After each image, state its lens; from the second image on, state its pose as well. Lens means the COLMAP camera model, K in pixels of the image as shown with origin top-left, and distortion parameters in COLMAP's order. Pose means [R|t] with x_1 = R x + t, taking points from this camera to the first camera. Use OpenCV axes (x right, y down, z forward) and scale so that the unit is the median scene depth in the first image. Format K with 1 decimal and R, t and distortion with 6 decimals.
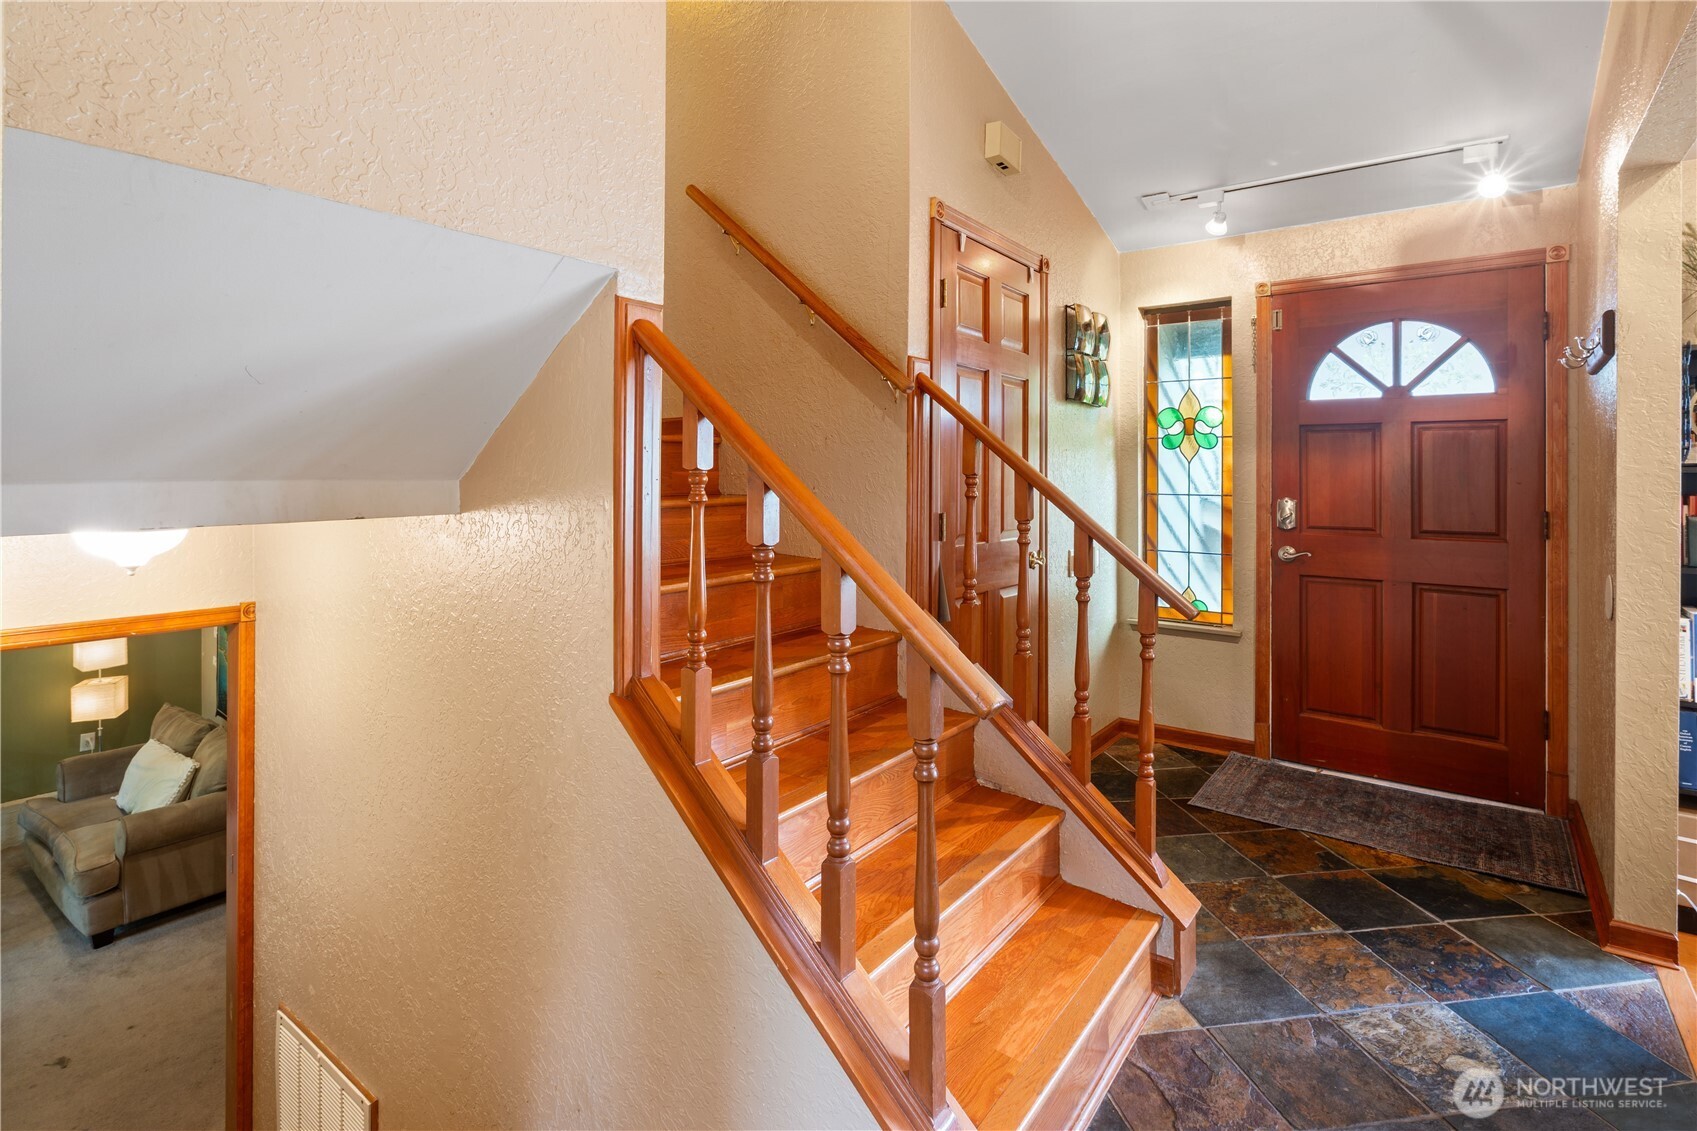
lens RADIAL K [[818.2, 0, 848.8], [0, 818.2, 464.2], [0, 0, 1]] dist [-0.003352, -0.000572]
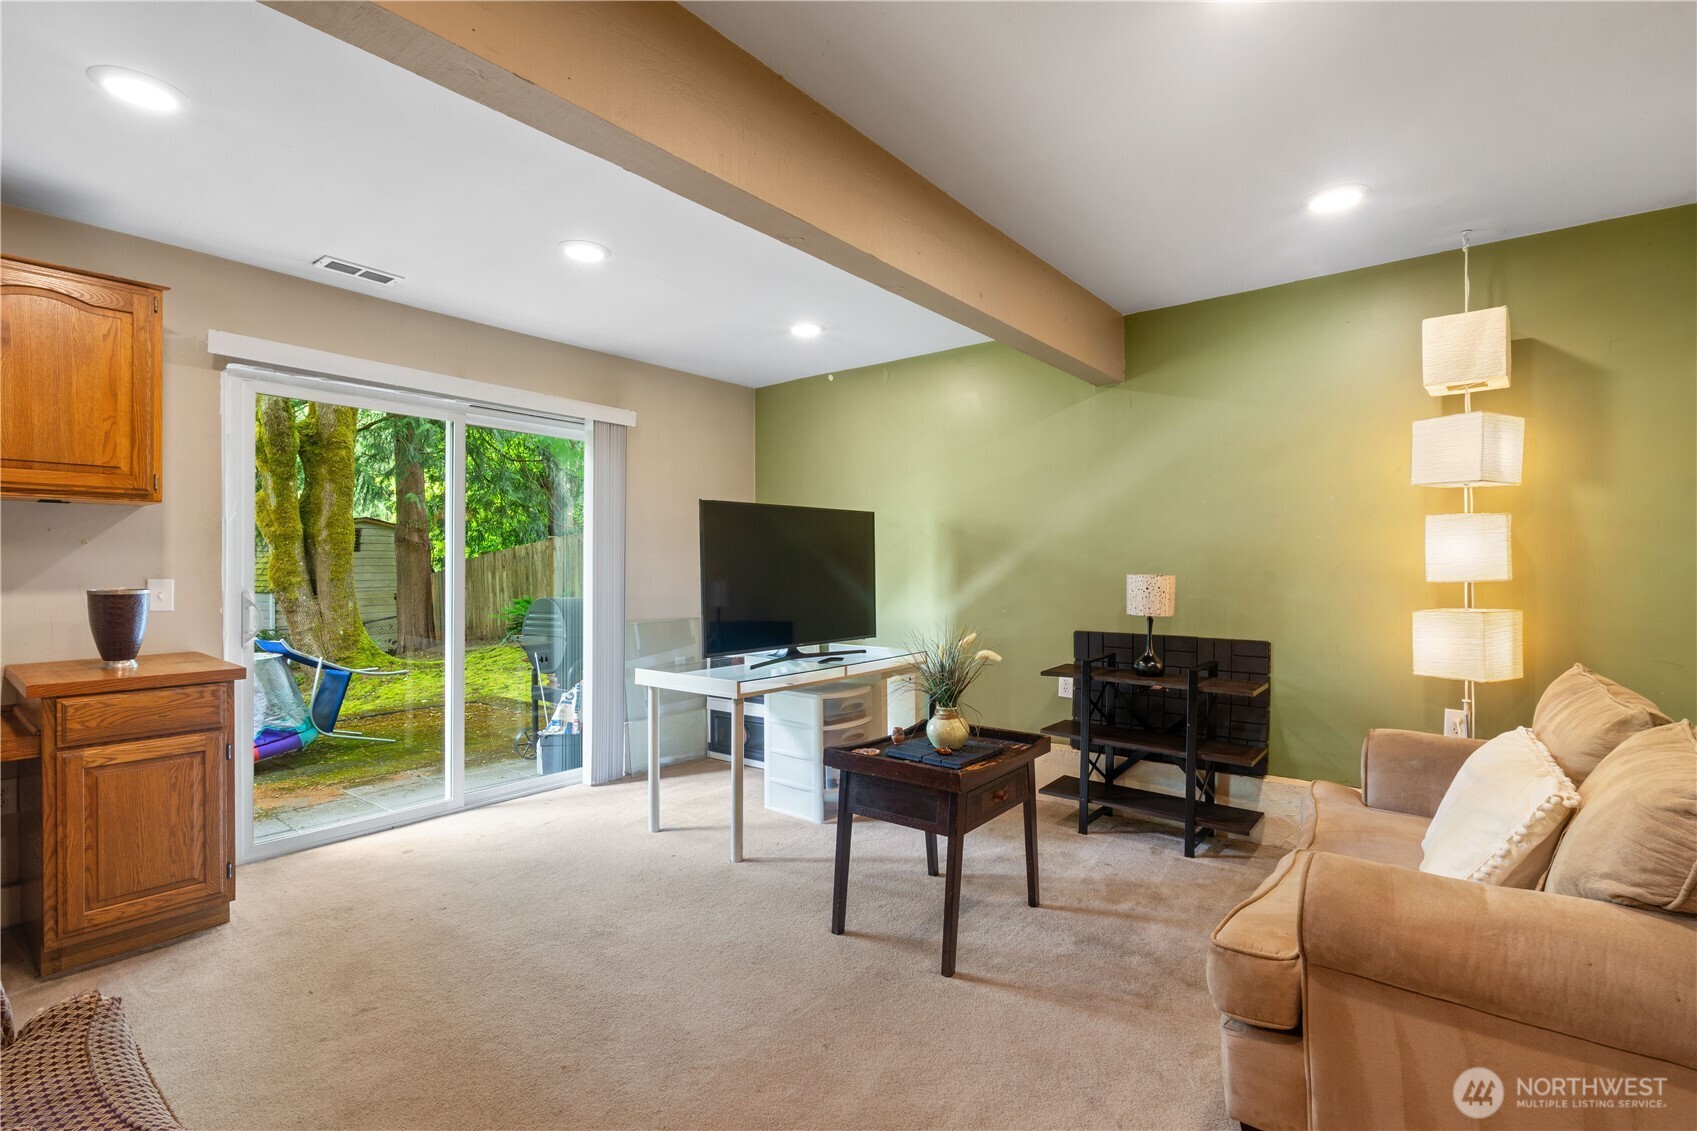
lens RADIAL K [[777.9, 0, 854.3], [0, 777.9, 564.0], [0, 0, 1]] dist [-0.004513, -0.000417]
pose [[-0.018309, -0.003832, -0.999825, -0.519929], [0.010609, 0.999936, -0.004027, 0.293310], [0.999776, -0.010681, -0.018267, 0.772917]]
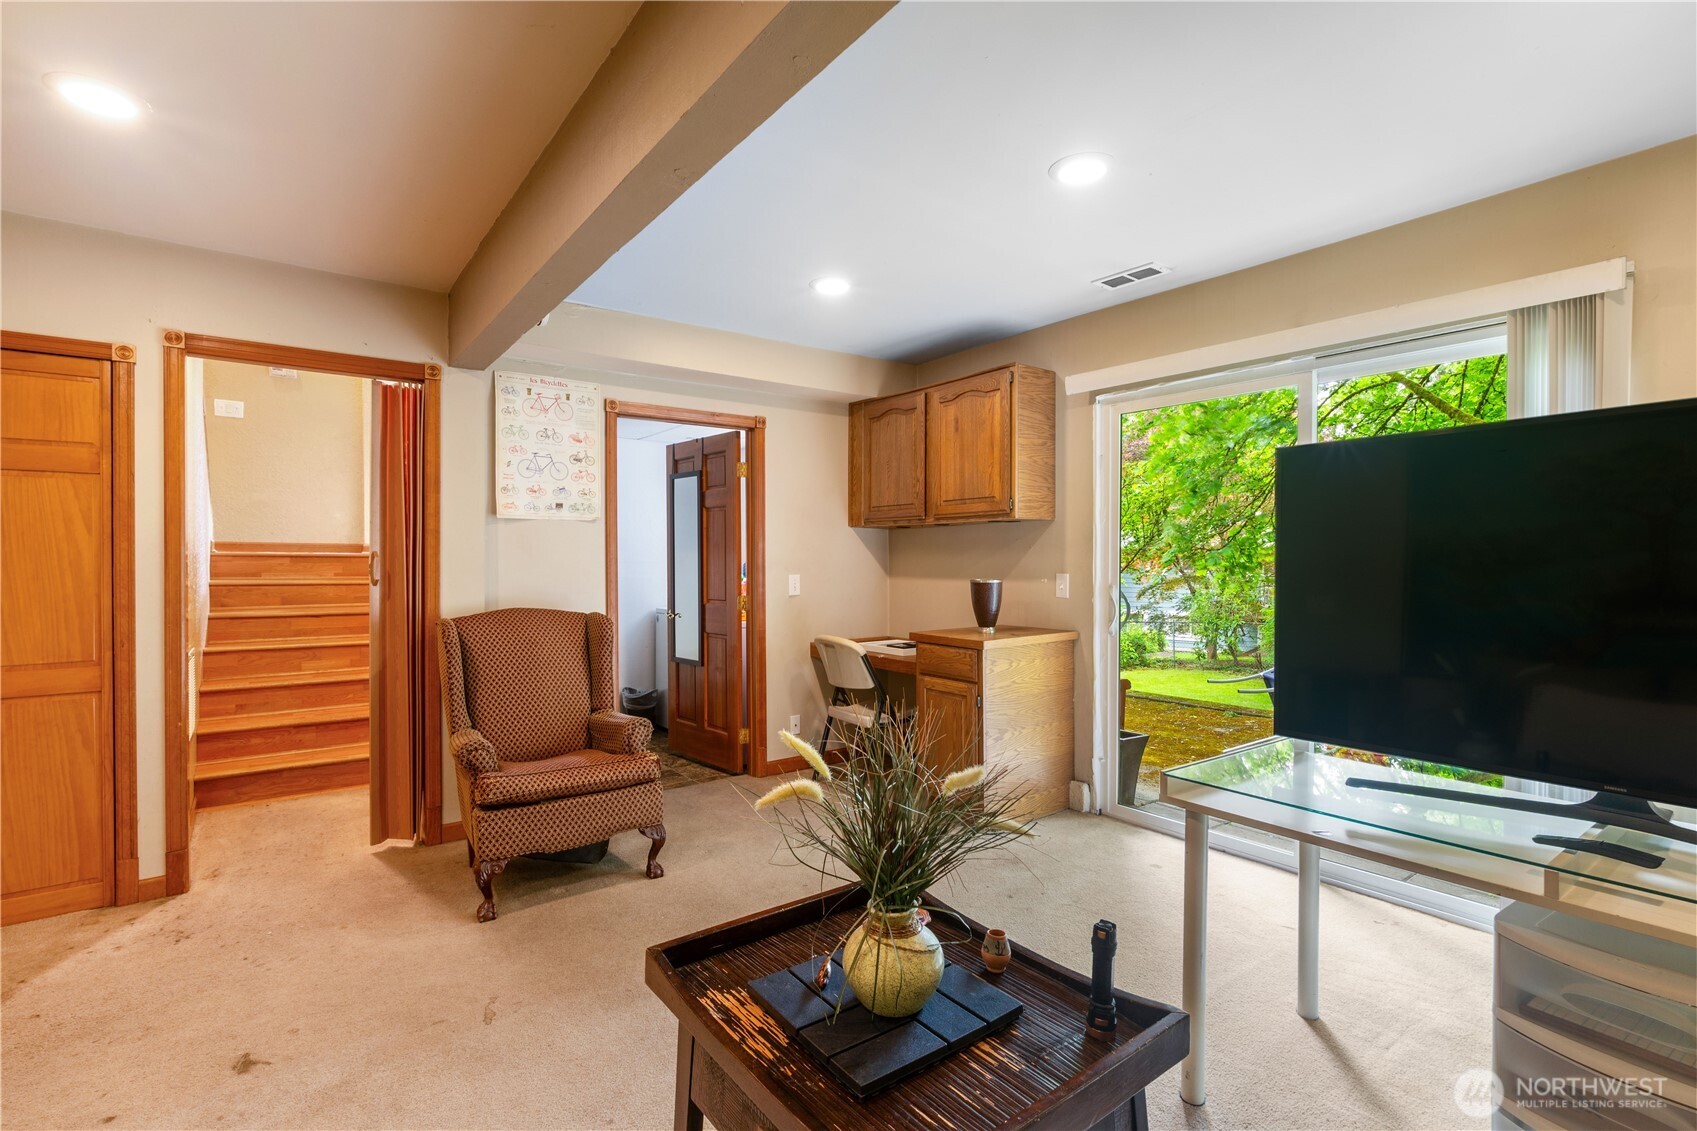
lens RADIAL K [[777.9, 0, 854.3], [0, 777.9, 564.0], [0, 0, 1]] dist [-0.004513, -0.000417]
pose [[-0.962596, -0.007449, 0.270838, -1.158822], [-0.008397, 0.999962, -0.002342, 0.290297], [-0.270811, -0.004529, -0.962622, 1.072050]]
